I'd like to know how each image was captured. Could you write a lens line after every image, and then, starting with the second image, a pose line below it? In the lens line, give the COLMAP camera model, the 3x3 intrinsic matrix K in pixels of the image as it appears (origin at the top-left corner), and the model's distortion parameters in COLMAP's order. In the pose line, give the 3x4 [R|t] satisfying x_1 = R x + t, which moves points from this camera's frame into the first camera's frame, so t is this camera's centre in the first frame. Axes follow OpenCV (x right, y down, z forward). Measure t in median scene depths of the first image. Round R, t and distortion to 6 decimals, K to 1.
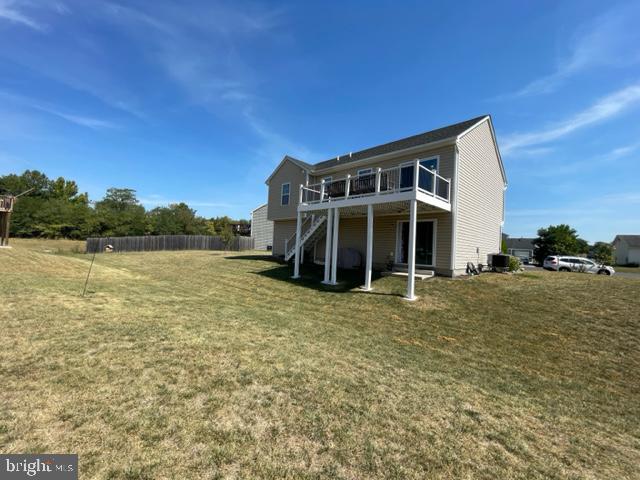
lens RADIAL K [[262.2, 0, 318.3], [0, 262.2, 240.8], [0, 0, 1]] dist [-0.000333, 0.000059]
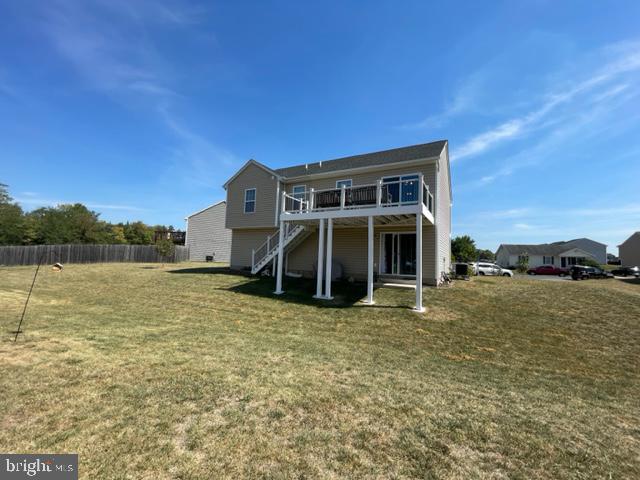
lens RADIAL K [[262.2, 0, 318.3], [0, 262.2, 240.8], [0, 0, 1]] dist [-0.000333, 0.000059]
pose [[0.960543, 0.005907, 0.278068, -0.204103], [0.002828, 0.999515, -0.031002, -0.011881], [-0.278117, 0.030565, 0.960061, 0.081940]]
